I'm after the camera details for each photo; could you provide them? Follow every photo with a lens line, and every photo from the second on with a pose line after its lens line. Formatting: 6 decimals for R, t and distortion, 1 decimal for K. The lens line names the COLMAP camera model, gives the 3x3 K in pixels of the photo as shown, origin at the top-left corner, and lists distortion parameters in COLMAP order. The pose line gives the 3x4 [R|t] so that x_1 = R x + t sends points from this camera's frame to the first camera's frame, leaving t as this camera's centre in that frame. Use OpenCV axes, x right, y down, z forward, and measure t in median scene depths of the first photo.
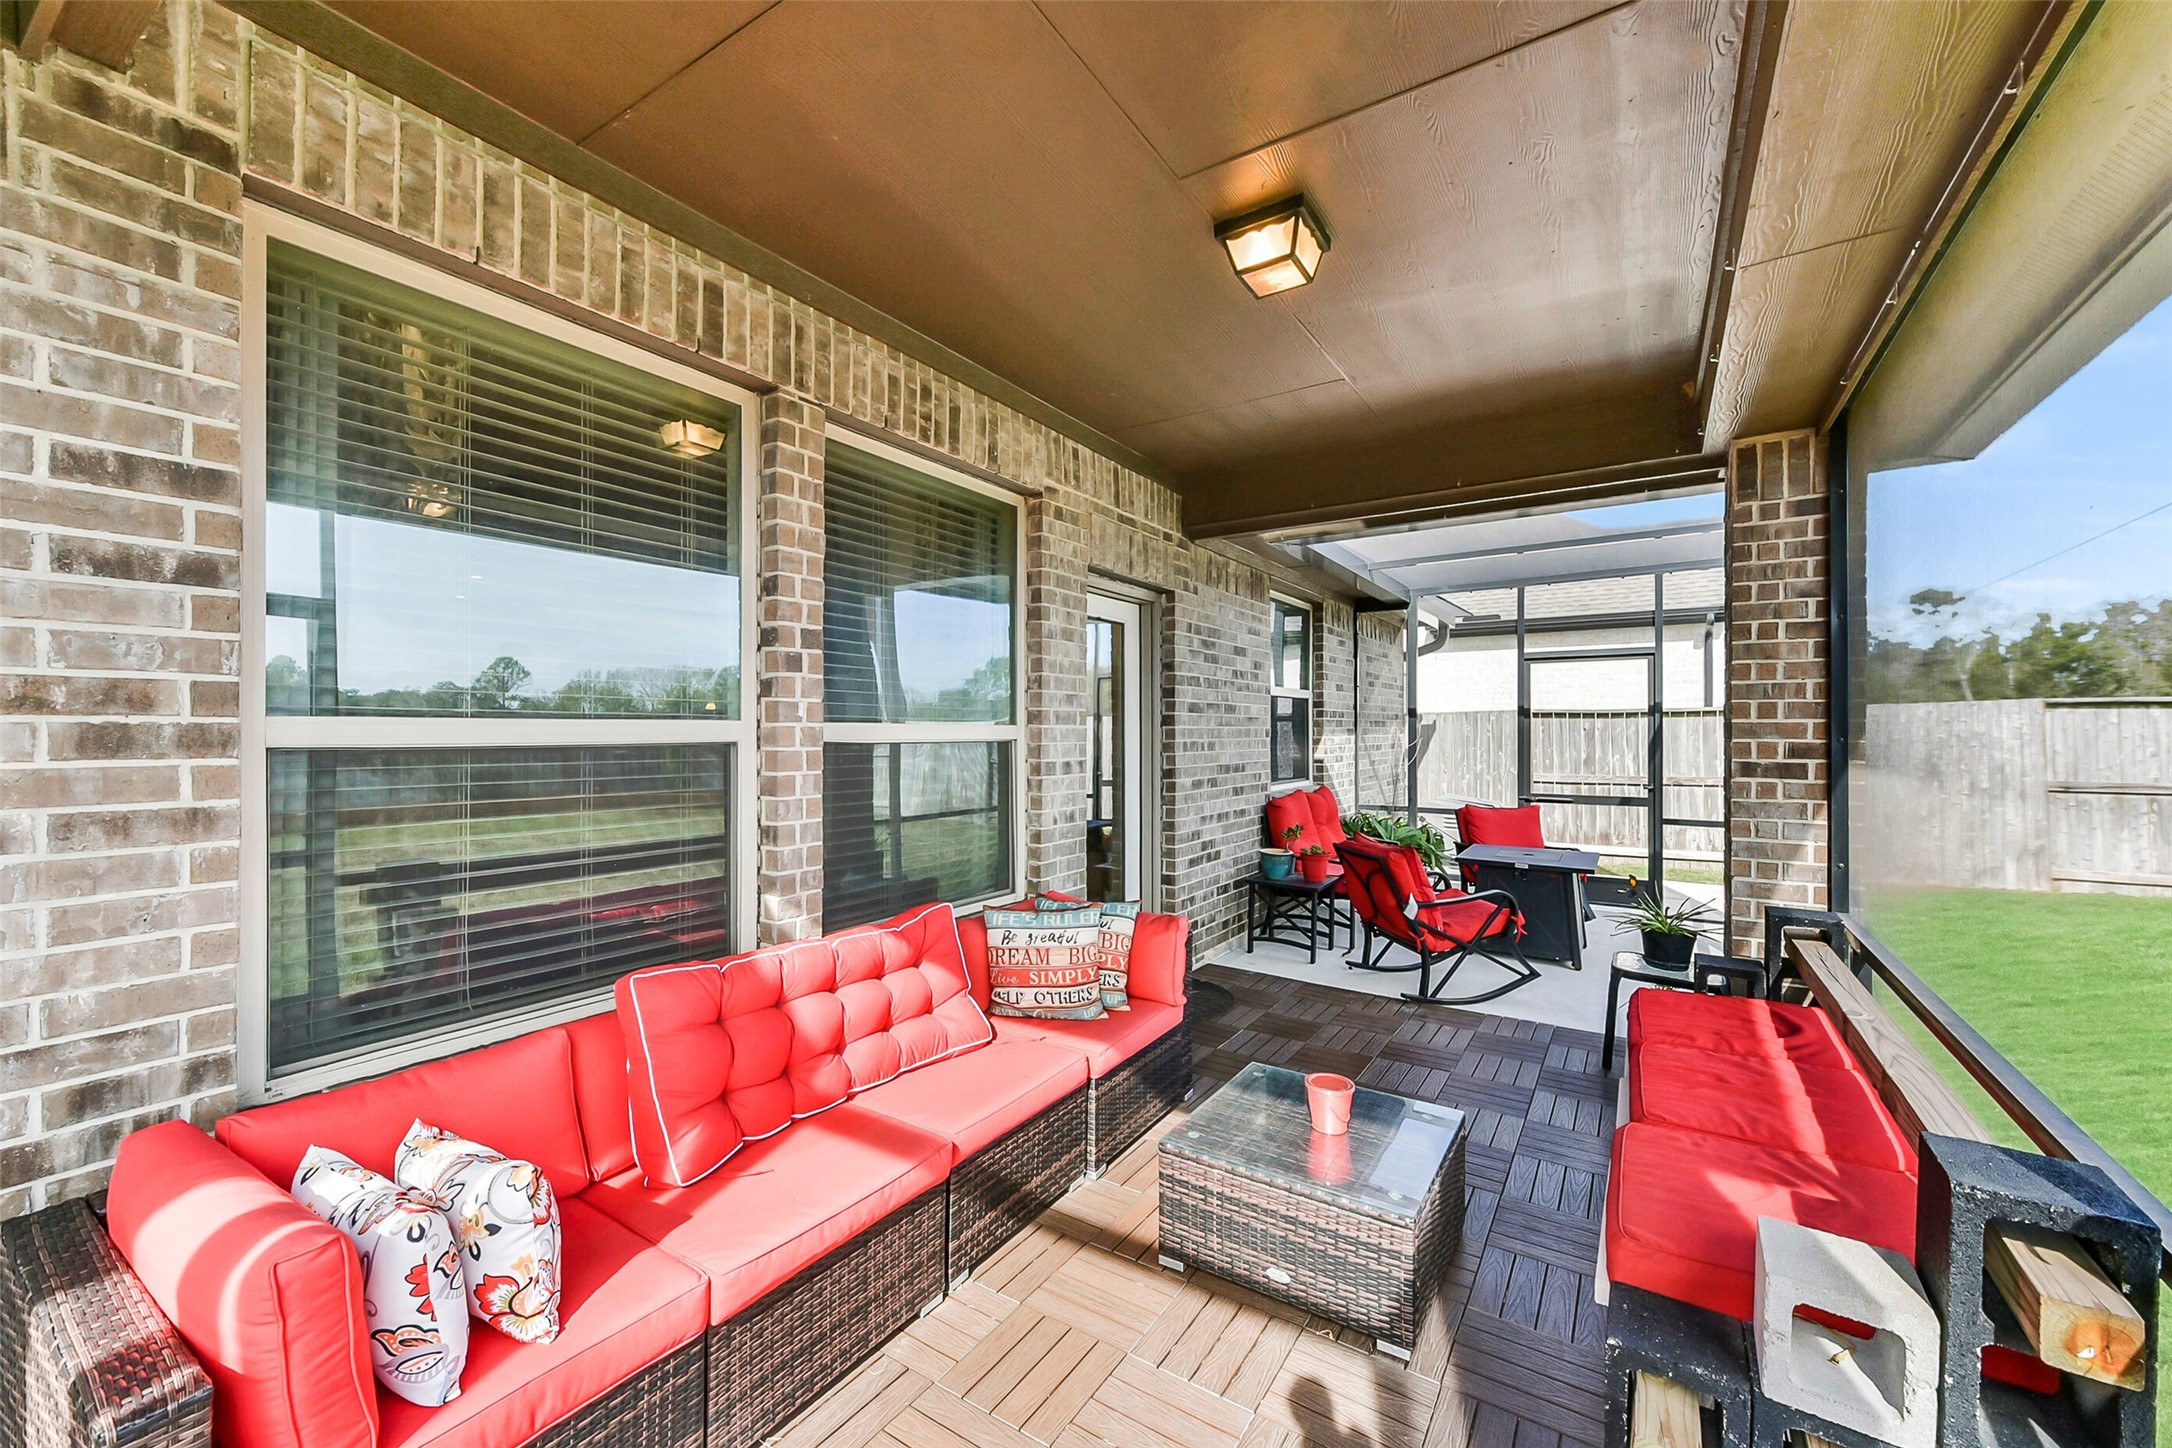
lens RADIAL K [[862.3, 0, 1083.0], [0, 862.3, 727.7], [0, 0, 1]] dist [-0.016999, -0.002391]
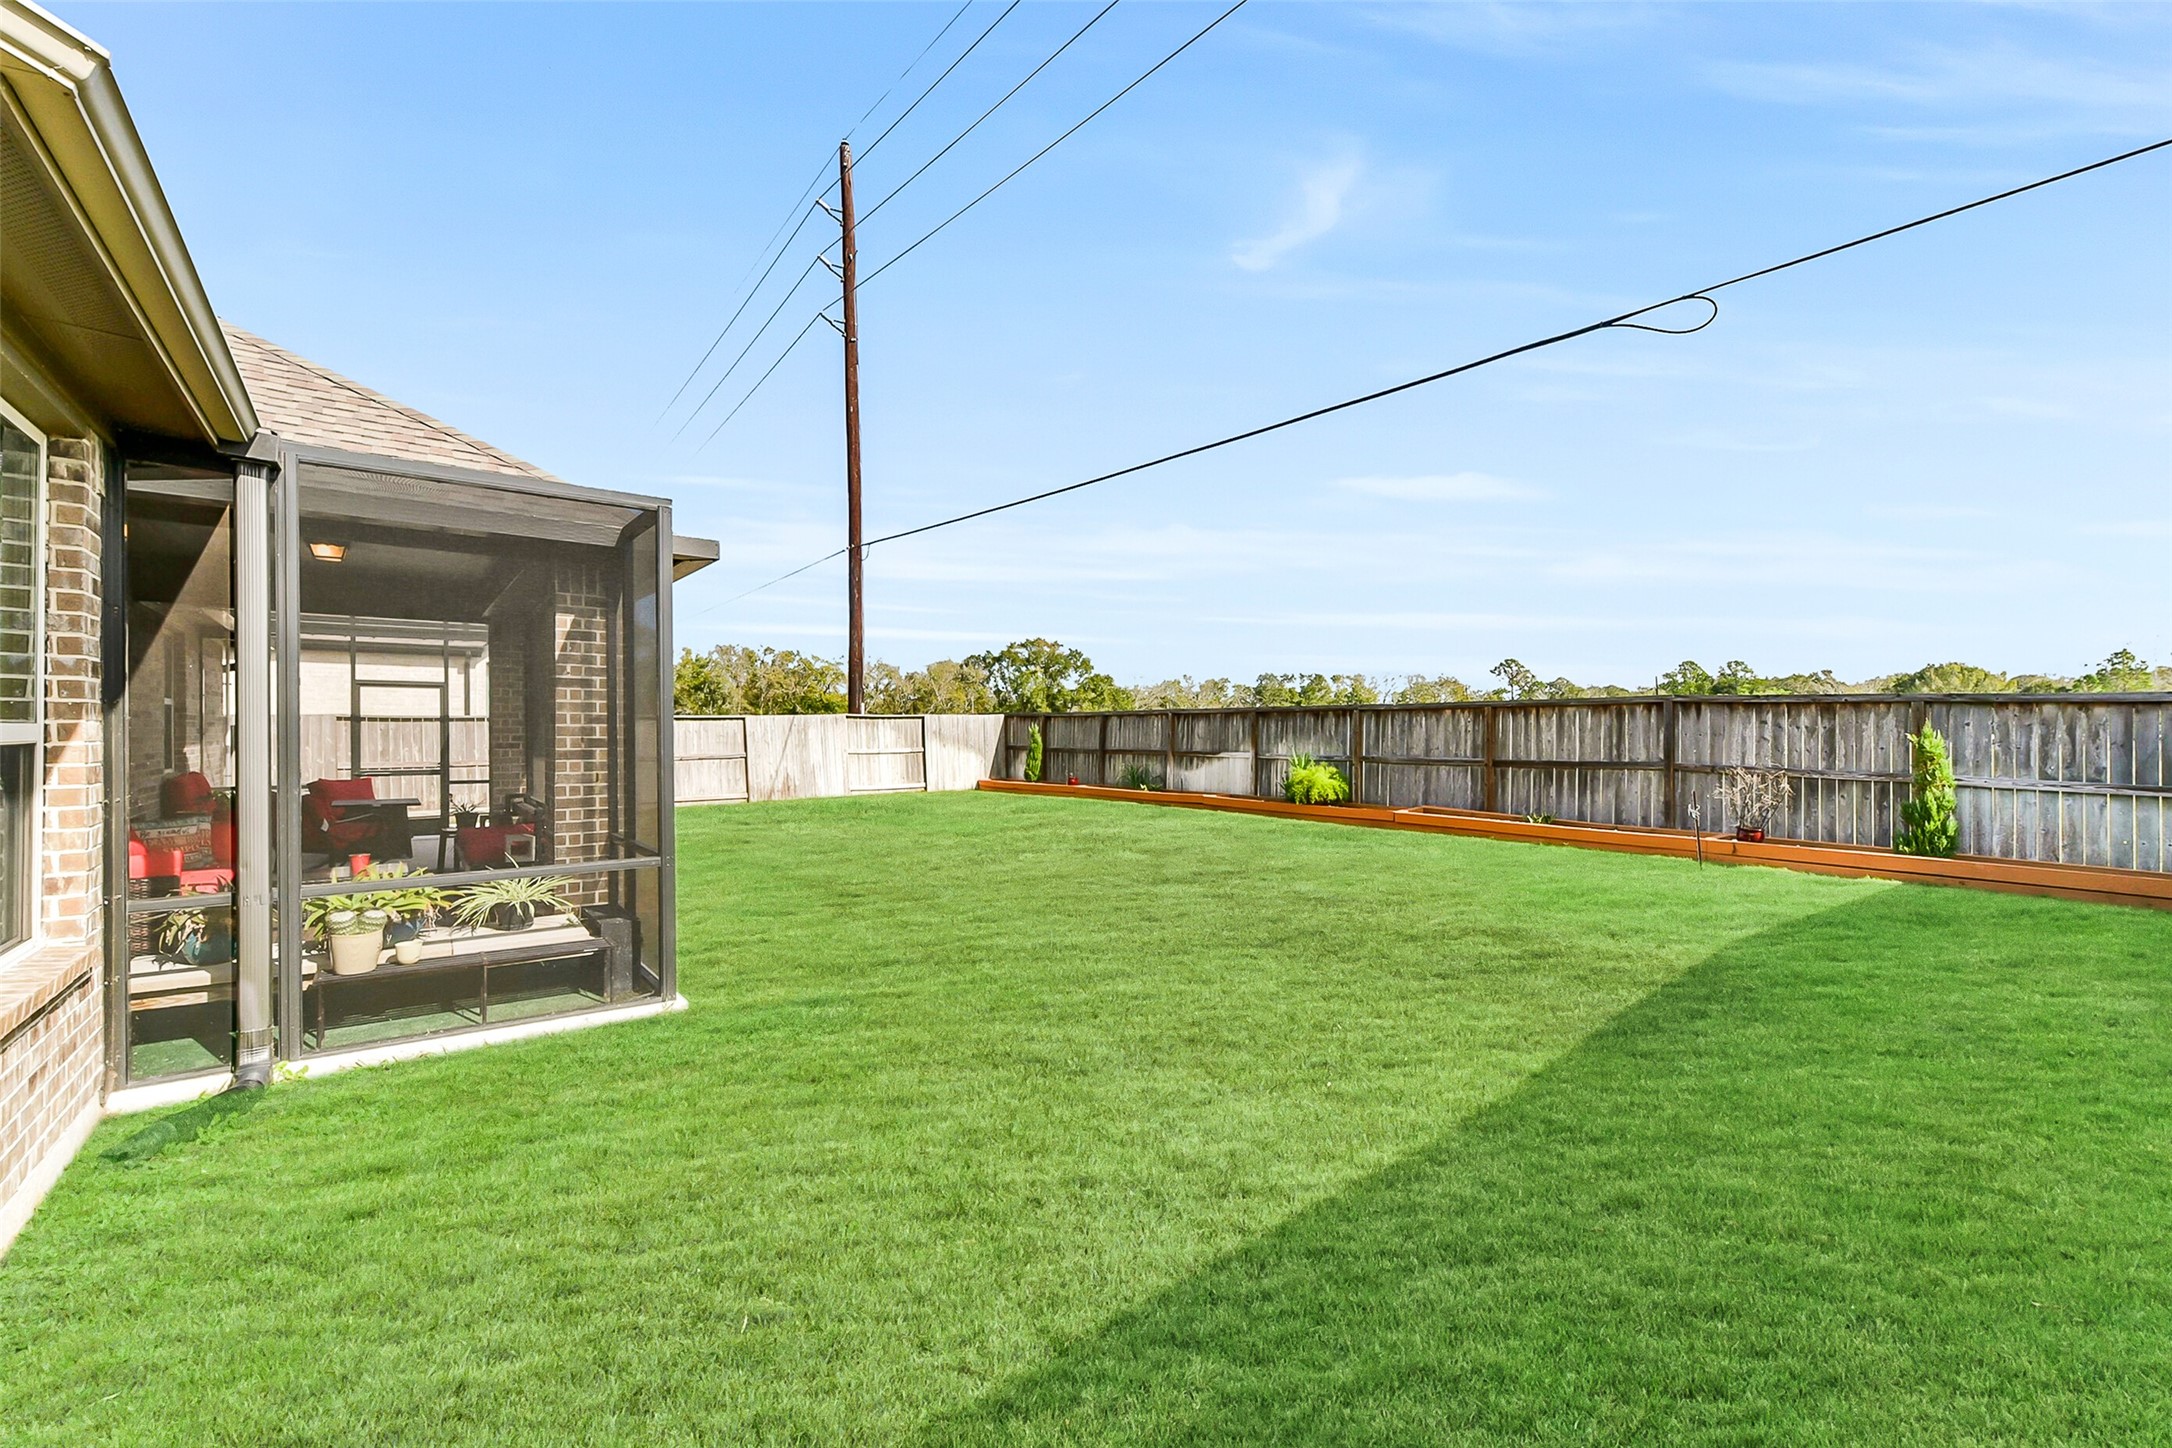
lens RADIAL K [[862.3, 0, 1083.0], [0, 862.3, 727.7], [0, 0, 1]] dist [-0.016999, -0.002391]
pose [[0.292491, 0.004567, 0.956257, -0.672384], [-0.005339, 0.999981, -0.003143, -0.003702], [-0.956253, -0.004186, 0.292509, -0.827087]]
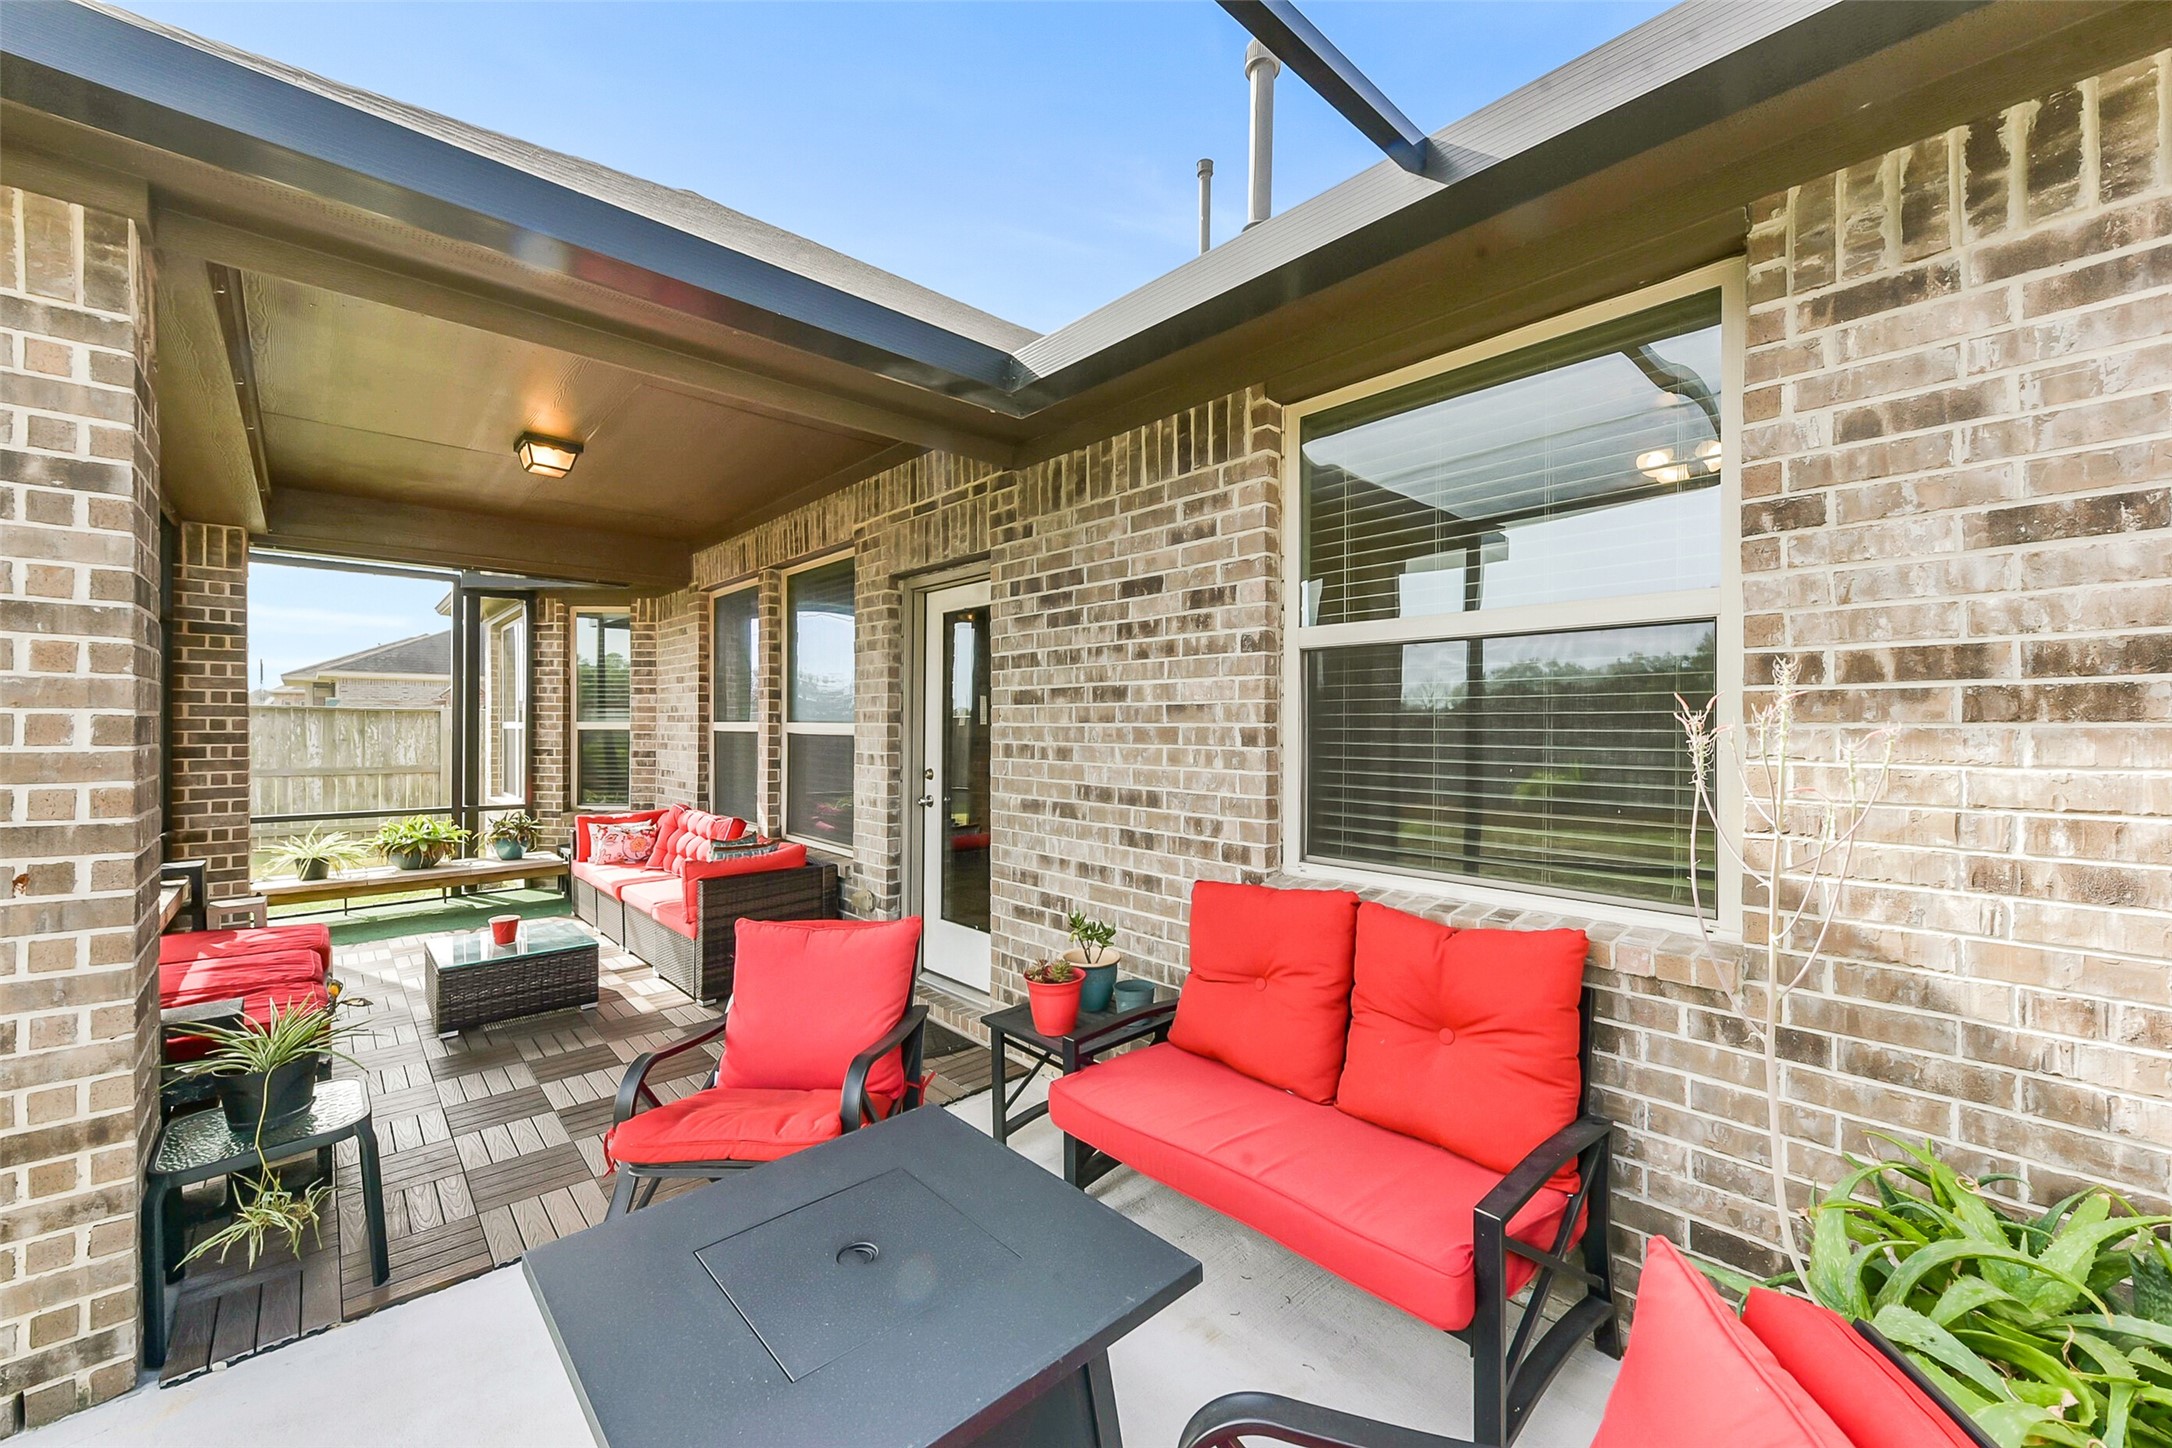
lens RADIAL K [[862.3, 0, 1083.0], [0, 862.3, 727.7], [0, 0, 1]] dist [-0.016999, -0.002391]
pose [[-0.256930, 0.000984, -0.966430, 0.780401], [-0.002291, 0.999996, 0.001627, 0.000621], [0.966427, 0.002632, -0.256927, 1.189653]]
